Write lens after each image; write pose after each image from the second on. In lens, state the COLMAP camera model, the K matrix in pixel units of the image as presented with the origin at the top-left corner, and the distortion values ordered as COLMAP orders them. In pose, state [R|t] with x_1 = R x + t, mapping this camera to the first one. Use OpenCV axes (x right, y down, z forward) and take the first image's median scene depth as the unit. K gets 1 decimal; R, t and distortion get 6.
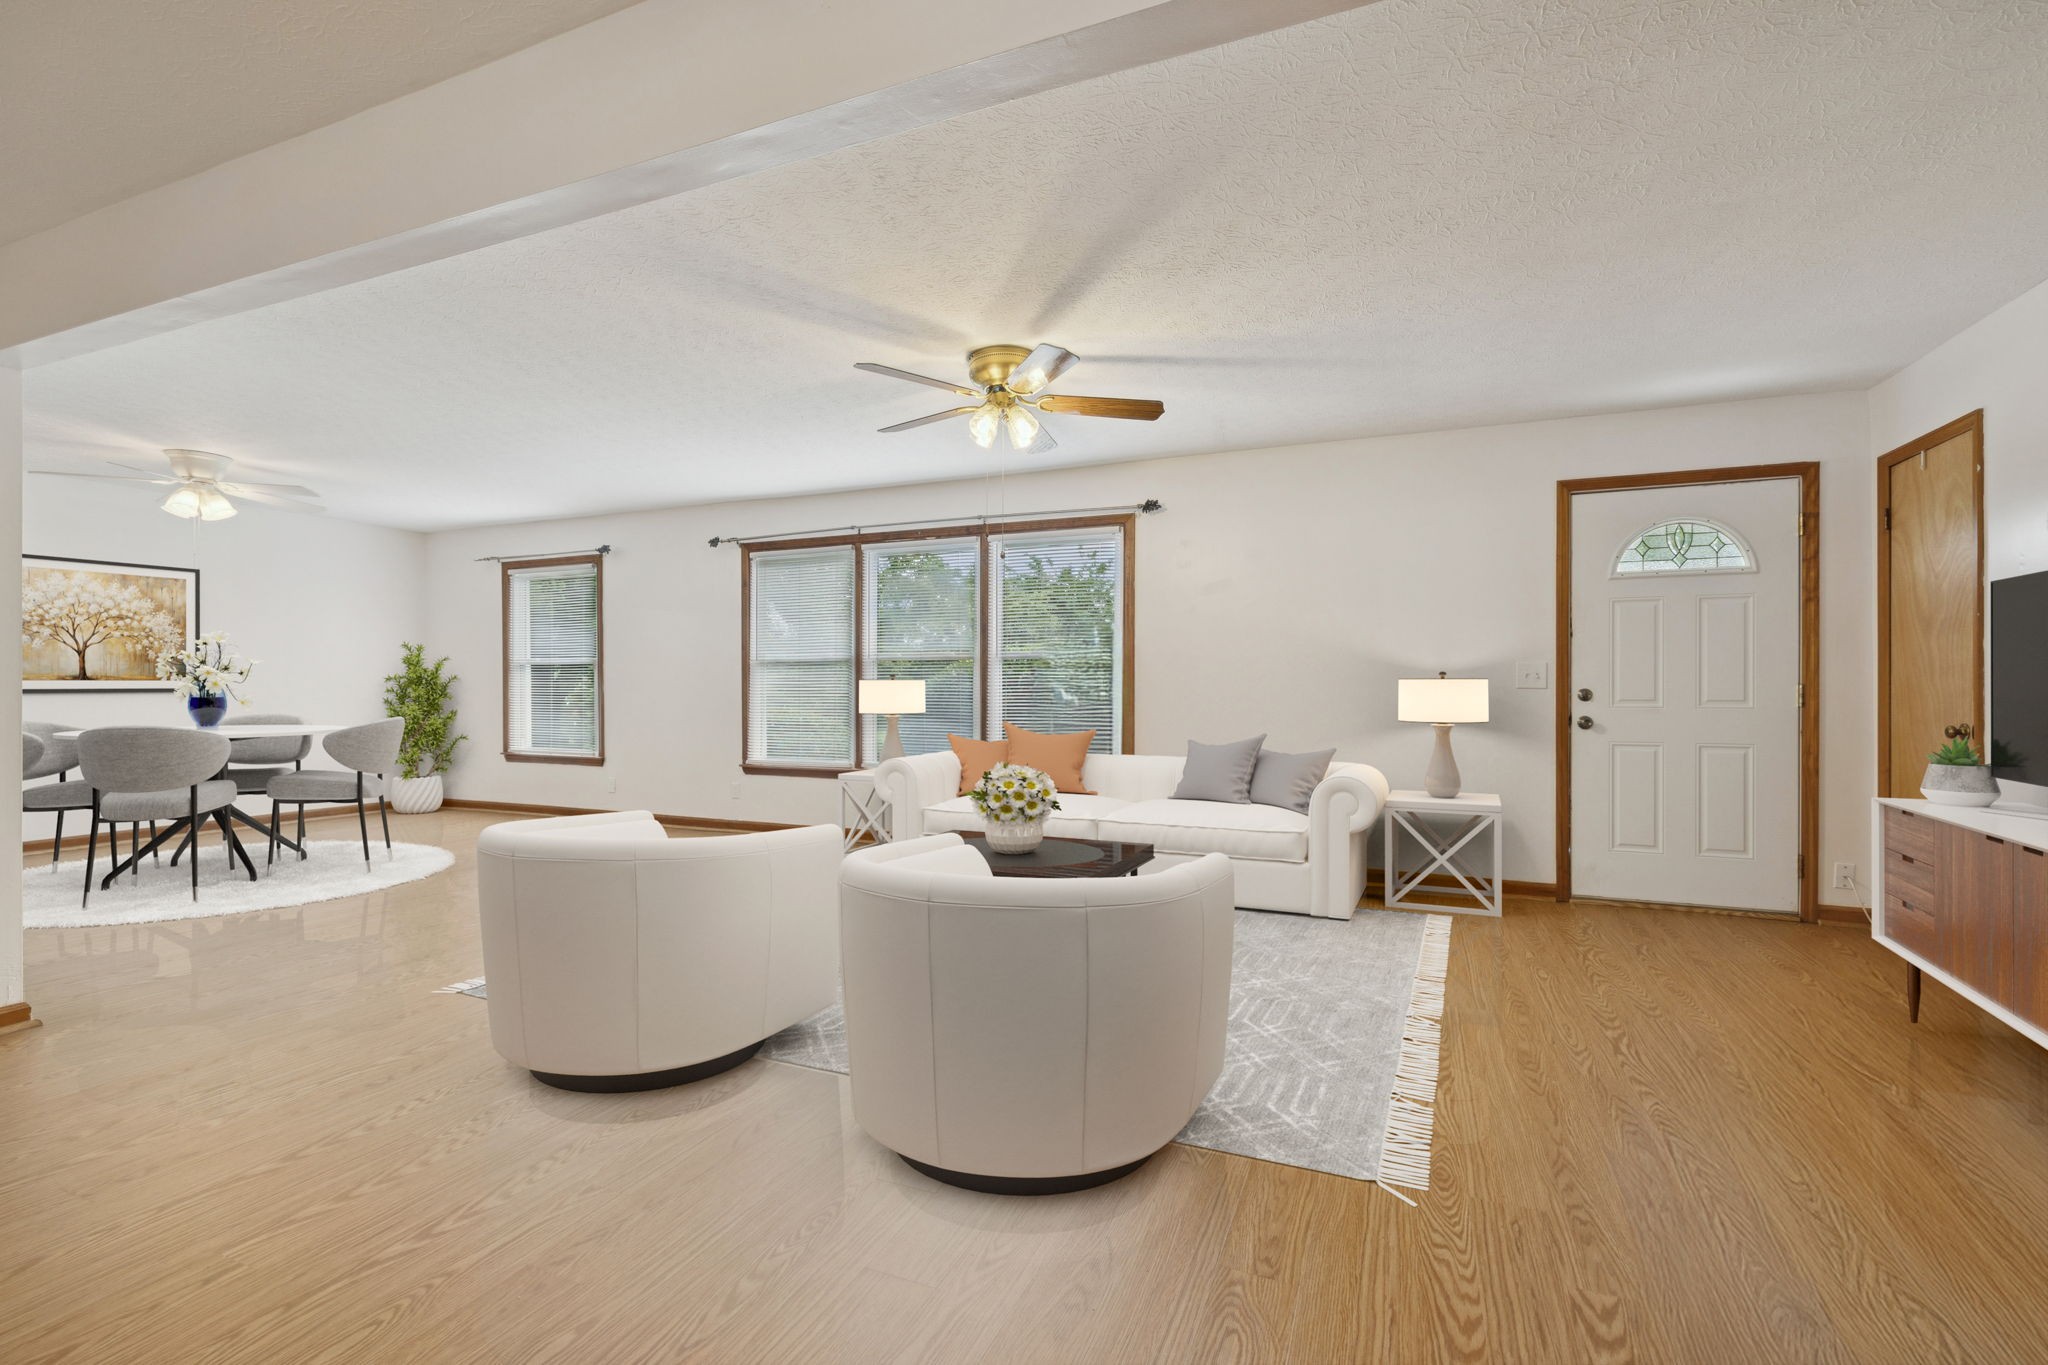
lens RADIAL K [[918.6, 0, 1019.7], [0, 918.6, 684.3], [0, 0, 1]] dist [0.015068, 0.000218]
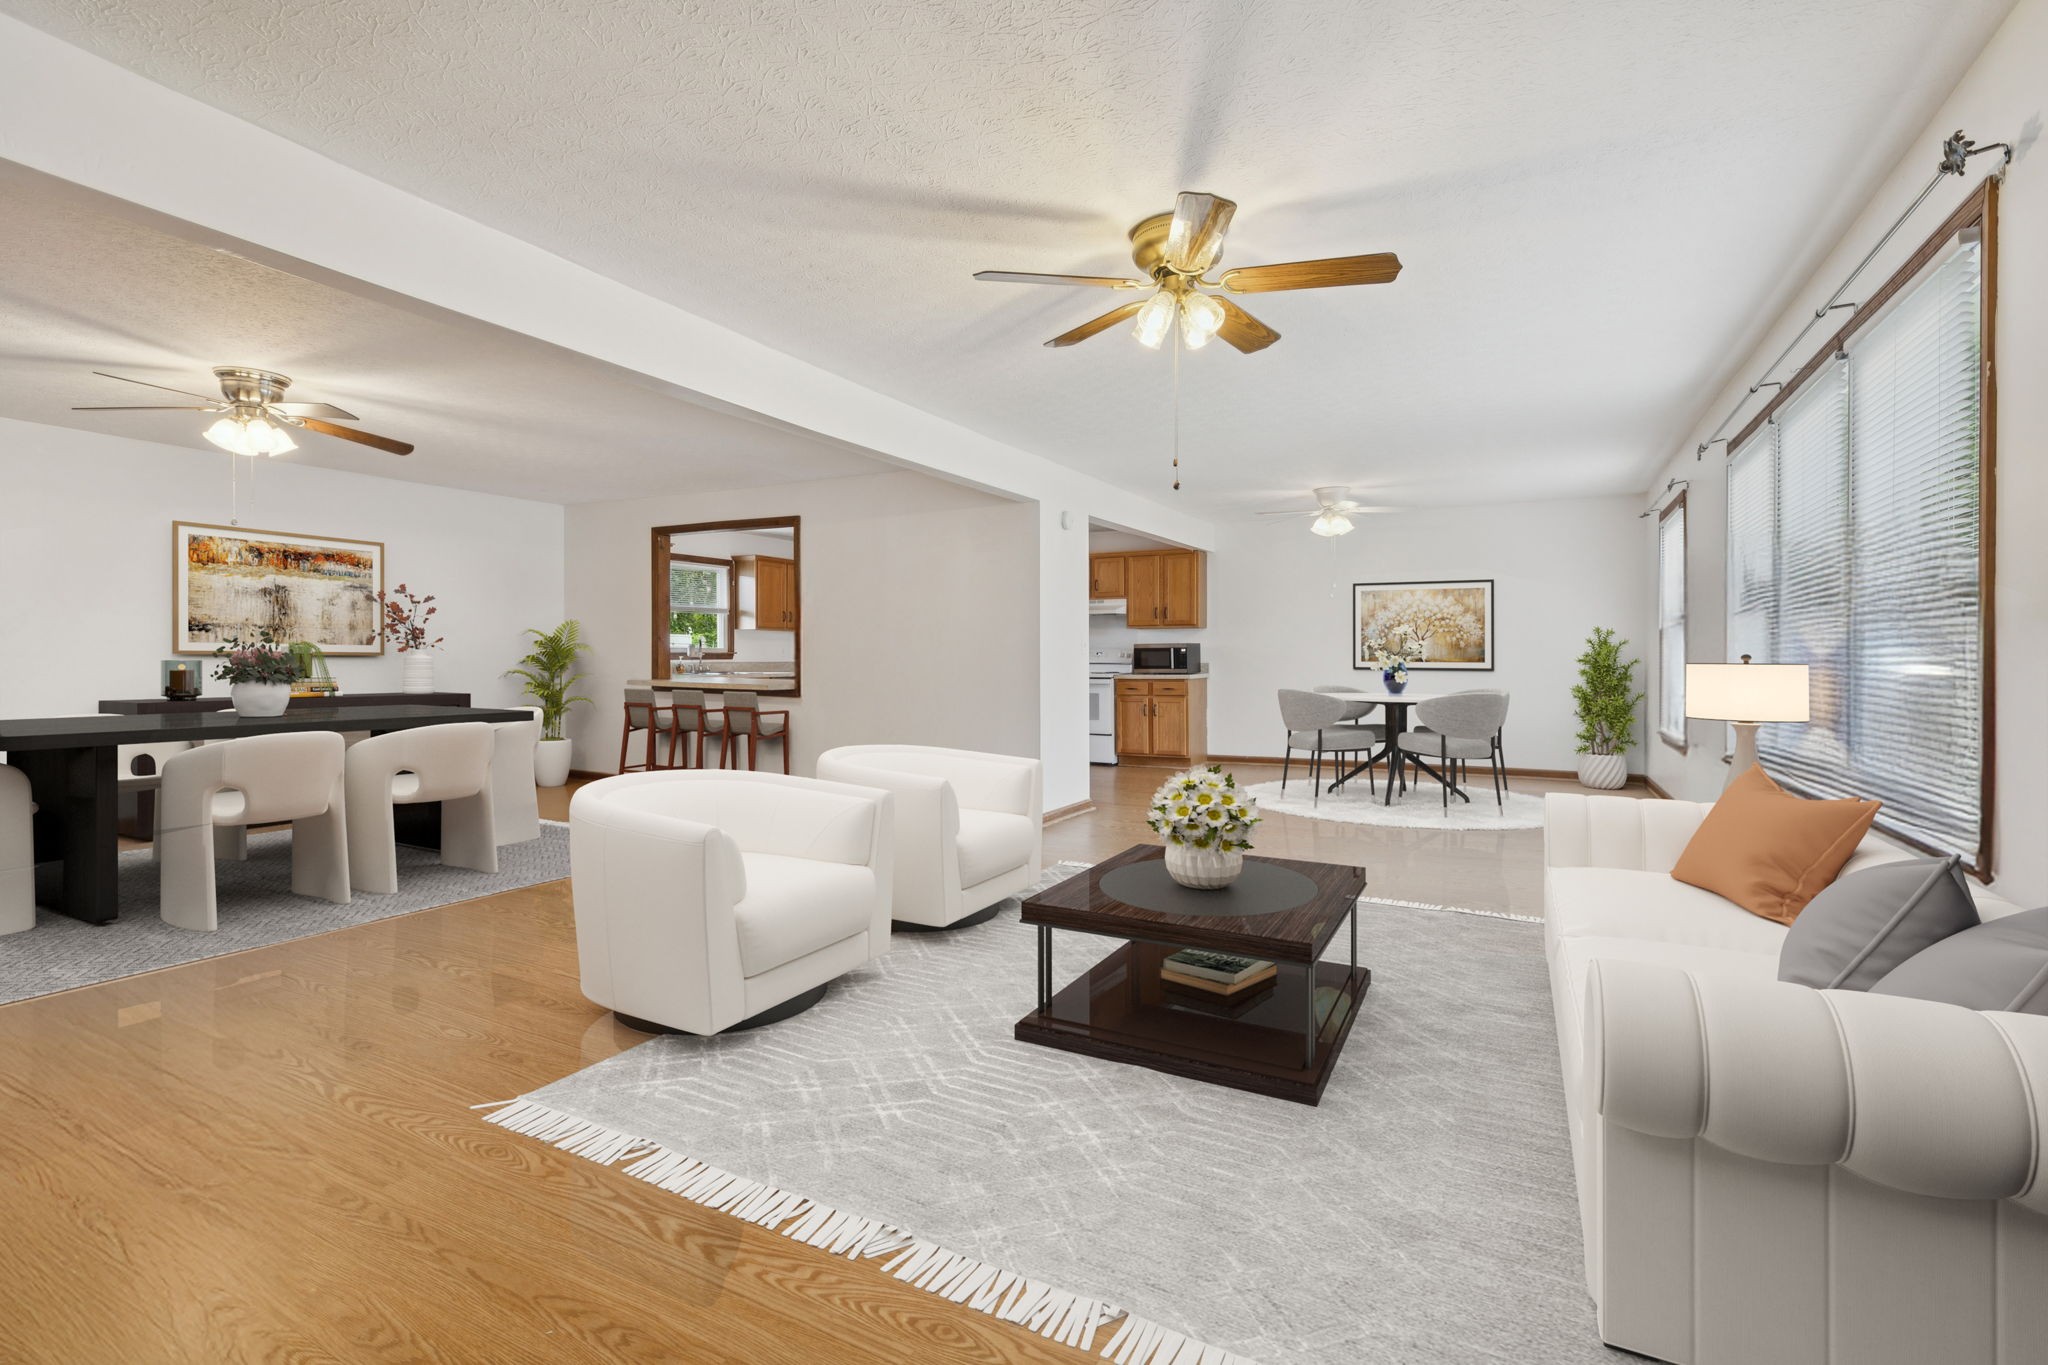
lens RADIAL K [[983.8, 0, 1040.5], [0, 983.8, 666.6], [0, 0, 1]] dist [-0.000451, 0.000321]
pose [[-0.052053, 0.006213, -0.998625, 0.579727], [-0.005189, 0.999965, 0.006492, 0.007638], [0.998631, 0.005520, -0.052019, 0.642143]]
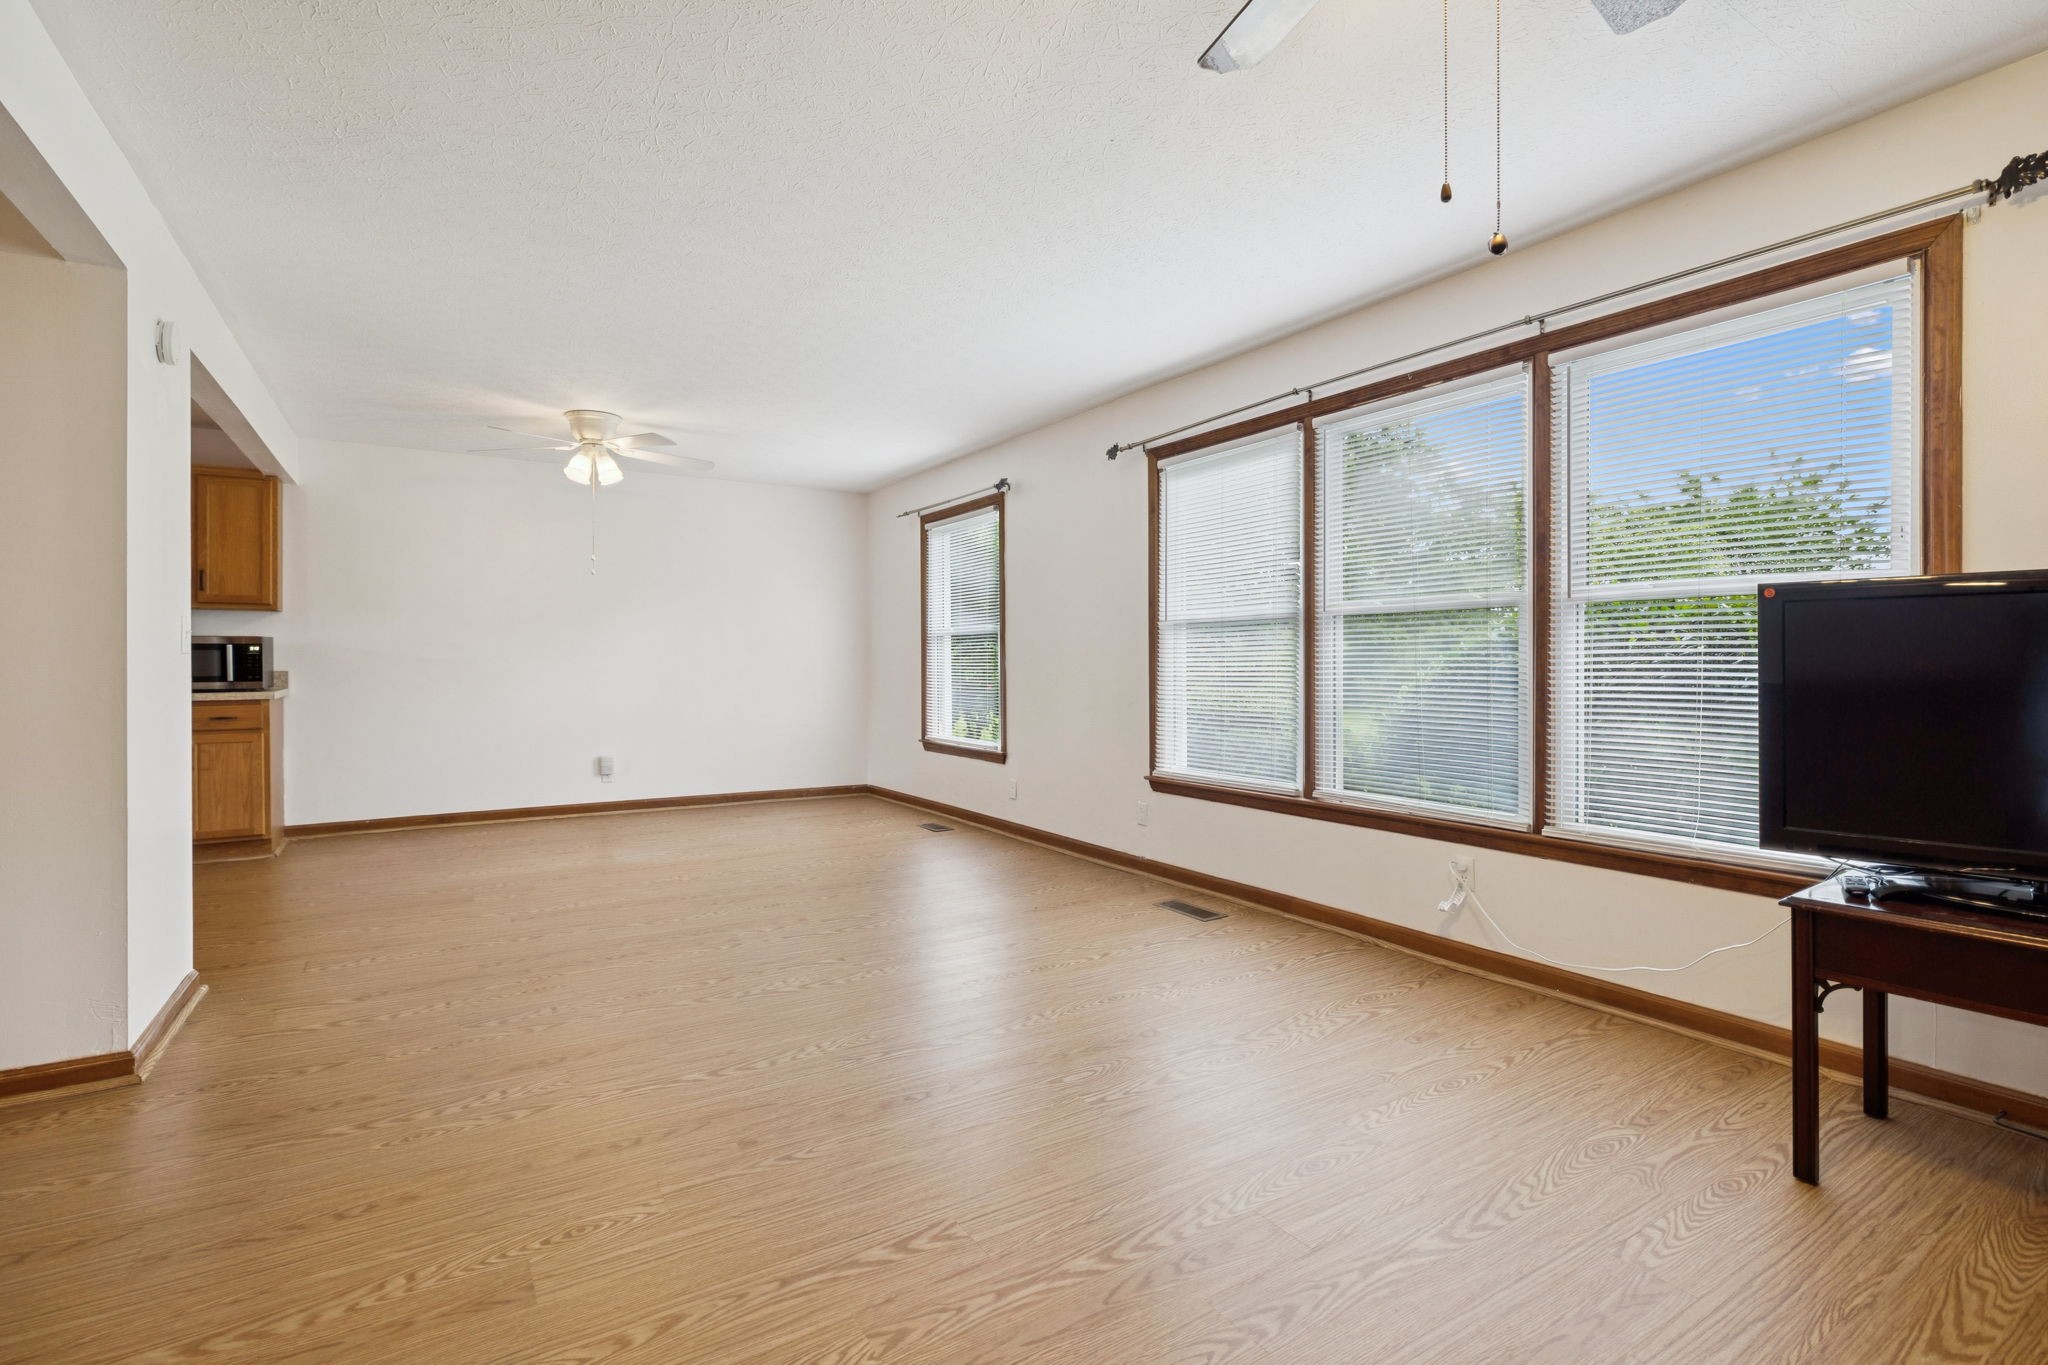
lens RADIAL K [[983.8, 0, 1012.3], [0, 983.8, 651.5], [0, 0, 1]] dist [-0.000451, 0.000321]
pose [[0.830496, -0.008142, -0.556965, 0.020161], [0.002116, 0.999932, -0.011462, 0.004626], [0.557021, 0.008340, 0.830457, 0.408184]]
